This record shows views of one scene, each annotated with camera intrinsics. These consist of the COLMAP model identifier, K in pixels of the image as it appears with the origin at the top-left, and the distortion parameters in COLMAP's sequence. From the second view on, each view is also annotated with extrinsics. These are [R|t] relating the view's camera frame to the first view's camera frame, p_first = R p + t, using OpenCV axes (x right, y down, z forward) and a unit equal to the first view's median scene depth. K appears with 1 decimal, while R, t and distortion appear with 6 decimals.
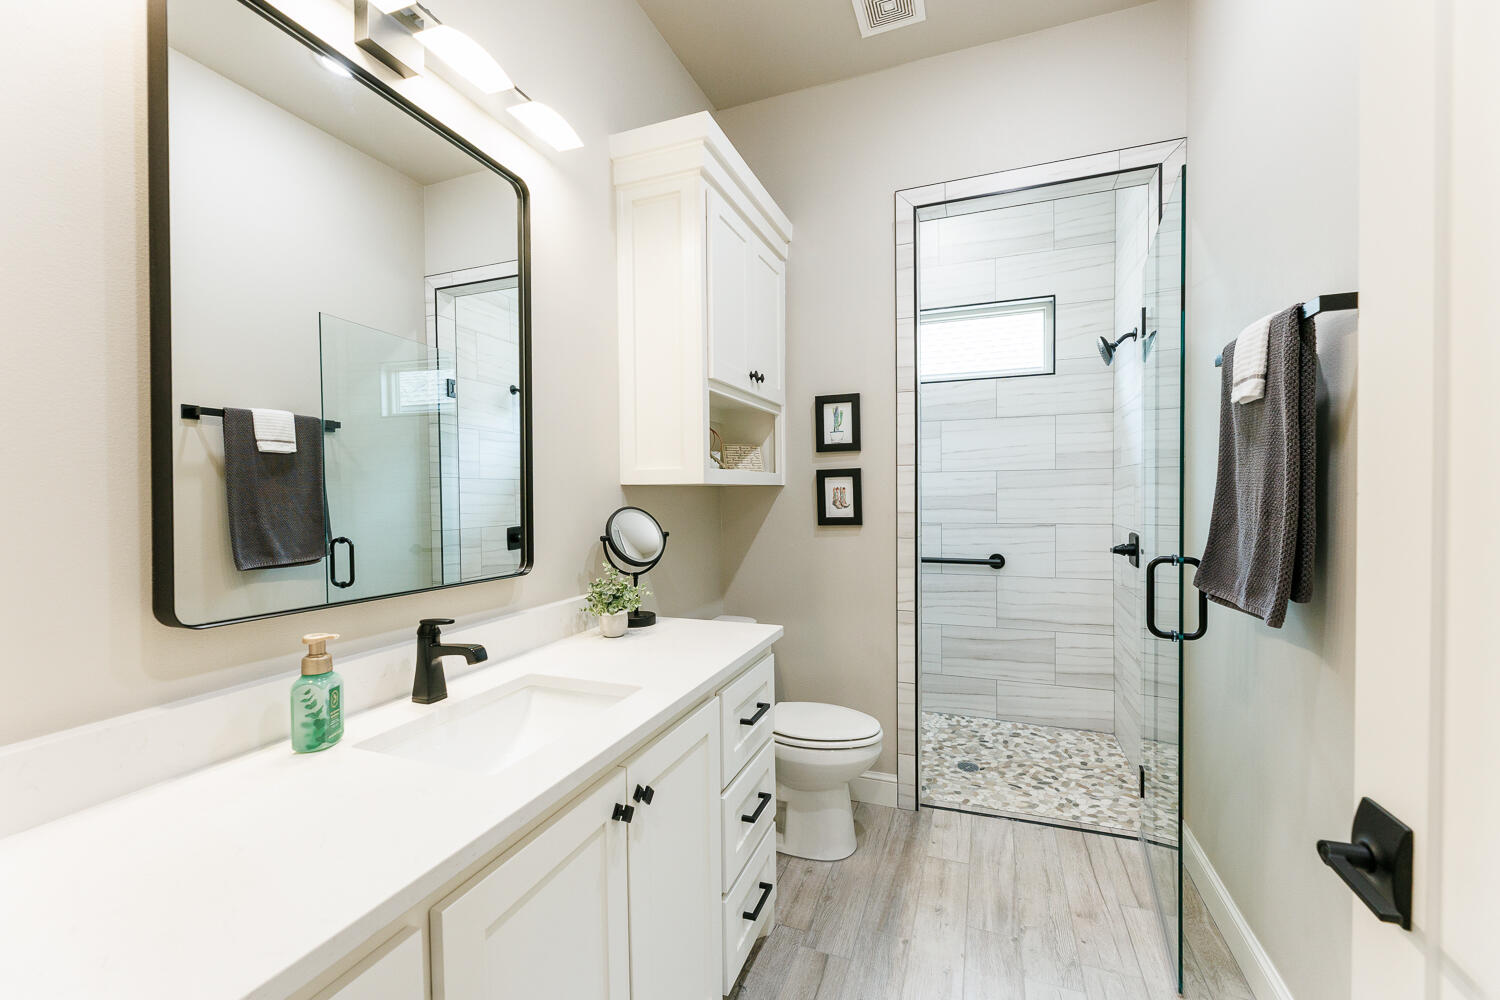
lens RADIAL K [[611.6, 0, 741.3], [0, 611.6, 512.0], [0, 0, 1]] dist [0.002736, 0.002149]
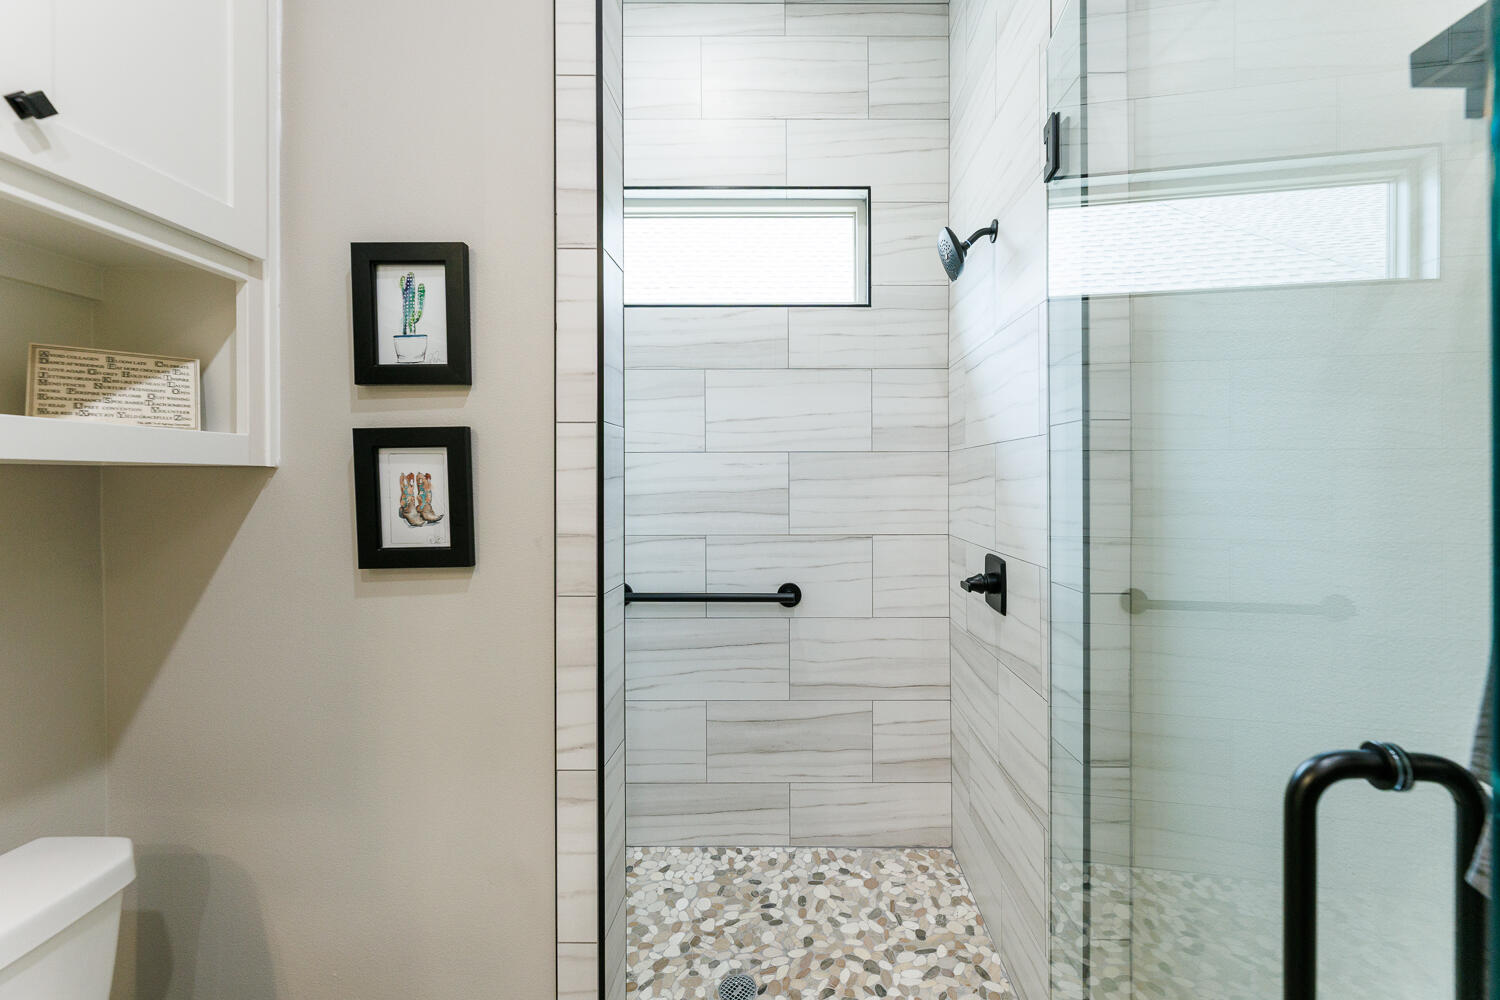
lens RADIAL K [[611.6, 0, 752.9], [0, 611.6, 486.0], [0, 0, 1]] dist [0.002736, 0.002149]
pose [[0.950008, 0.007091, 0.312145, 0.204013], [0.000648, 0.999695, -0.024683, -0.018102], [-0.312225, 0.023651, 0.949714, 0.454035]]
